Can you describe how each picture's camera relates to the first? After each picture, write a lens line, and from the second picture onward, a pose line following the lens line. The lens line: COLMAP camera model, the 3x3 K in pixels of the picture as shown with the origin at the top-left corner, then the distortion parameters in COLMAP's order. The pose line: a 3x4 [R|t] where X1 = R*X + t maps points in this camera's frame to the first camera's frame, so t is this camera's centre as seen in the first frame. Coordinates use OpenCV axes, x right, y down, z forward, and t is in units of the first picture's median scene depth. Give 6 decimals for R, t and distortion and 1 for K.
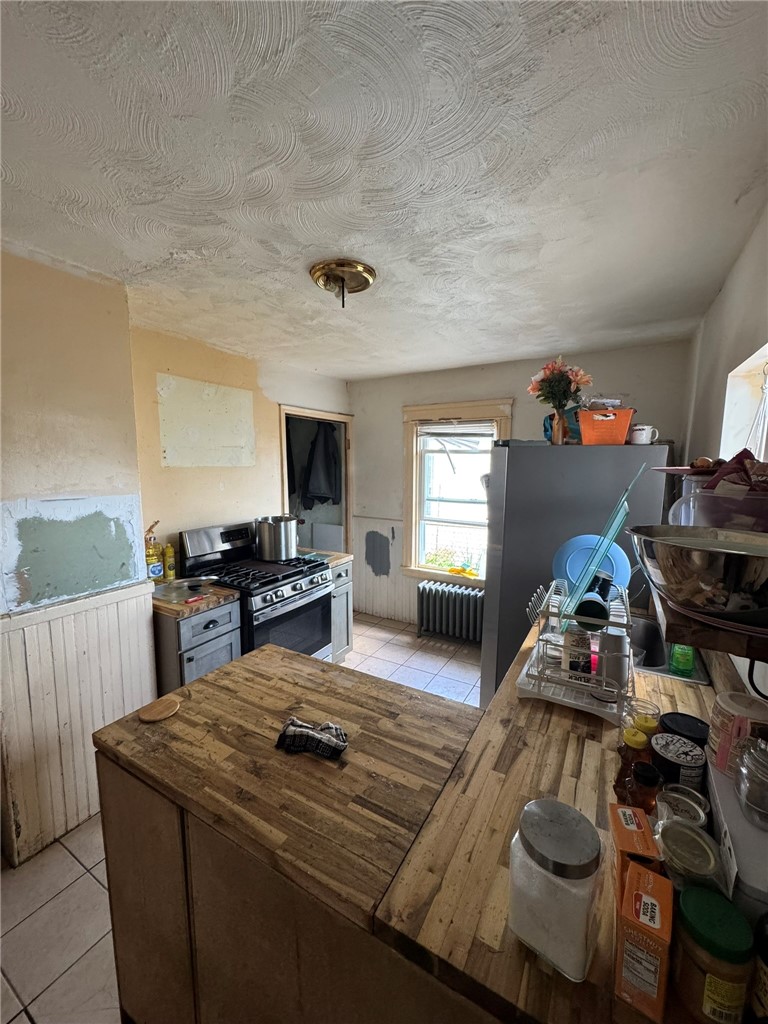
lens RADIAL K [[407.4, 0, 384.0], [0, 407.4, 509.5], [0, 0, 1]] dist [-0.004472, 0.000995]
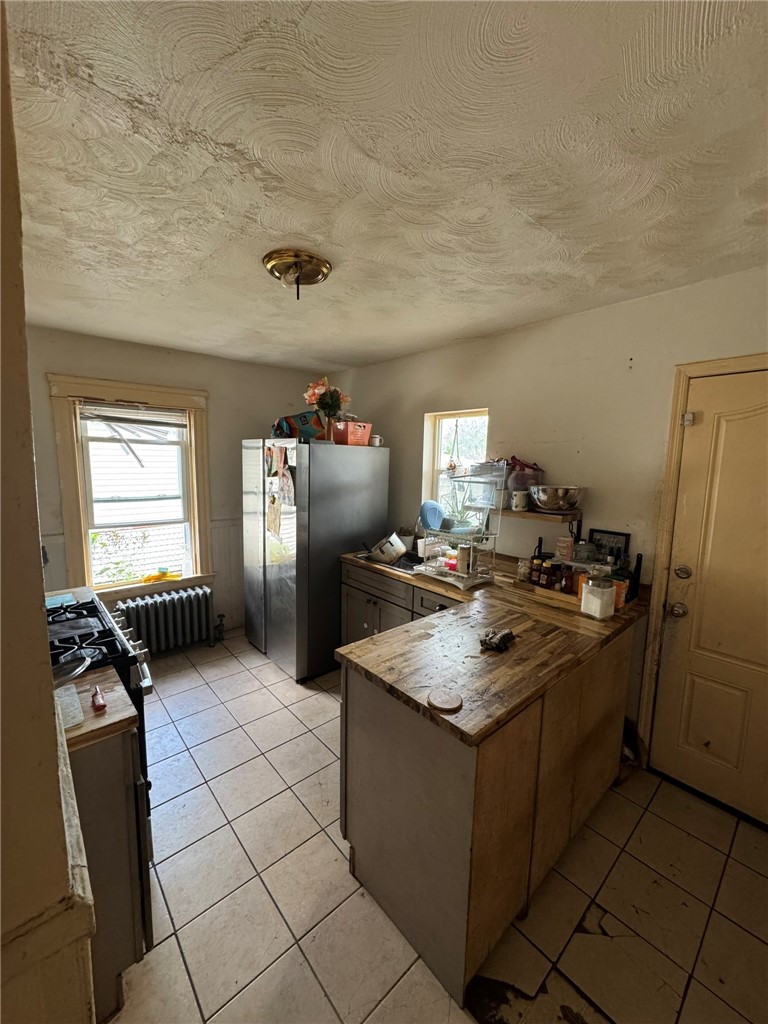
lens RADIAL K [[407.4, 0, 383.3], [0, 407.4, 511.6], [0, 0, 1]] dist [-0.004472, 0.000995]
pose [[0.315550, -0.122980, 0.940906, -0.707759], [0.092392, 0.990837, 0.098521, -0.048197], [-0.944400, 0.055844, 0.324021, 0.362337]]
